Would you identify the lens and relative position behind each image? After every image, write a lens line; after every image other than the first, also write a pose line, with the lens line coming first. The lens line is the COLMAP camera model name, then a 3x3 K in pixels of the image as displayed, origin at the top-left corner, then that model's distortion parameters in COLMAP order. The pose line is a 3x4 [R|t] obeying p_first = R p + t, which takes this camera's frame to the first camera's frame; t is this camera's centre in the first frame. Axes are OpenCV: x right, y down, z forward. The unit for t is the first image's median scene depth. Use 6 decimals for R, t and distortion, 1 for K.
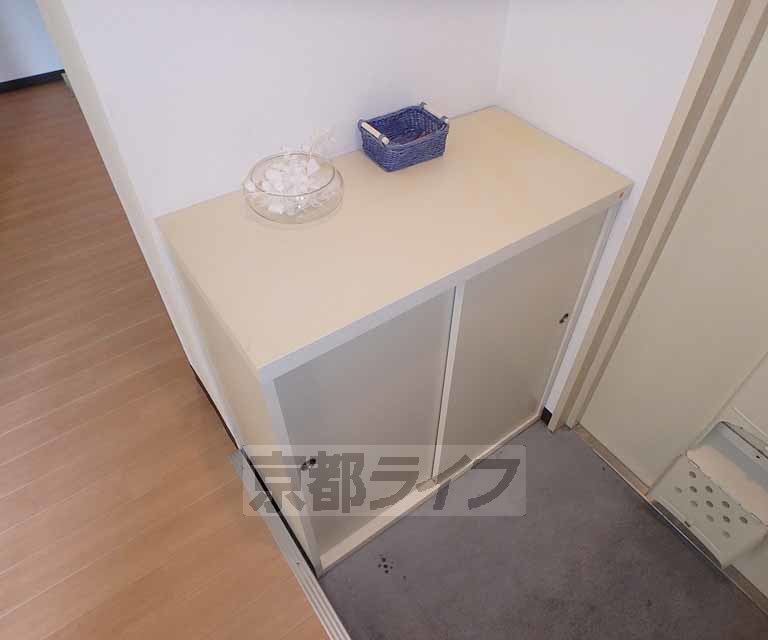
lens RADIAL K [[517.7, 0, 413.4], [0, 517.7, 319.7], [0, 0, 1]] dist [-0.082160, 0.036787]
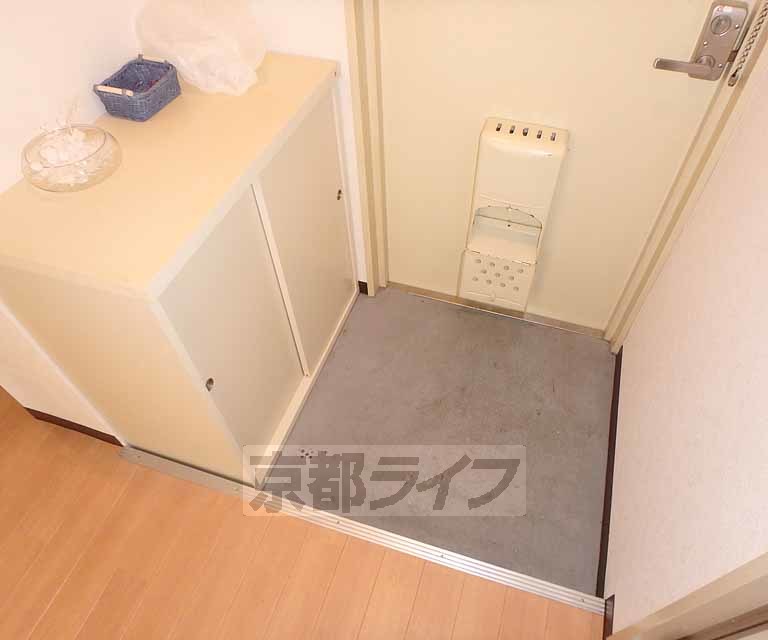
lens RADIAL K [[517.7, 0, 413.4], [0, 517.7, 319.7], [0, 0, 1]] dist [-0.082160, 0.036787]
pose [[0.809046, -0.473103, 0.348738, -0.152276], [0.437666, 0.880978, 0.179795, 0.142252], [-0.392292, 0.007168, 0.919813, -0.212909]]
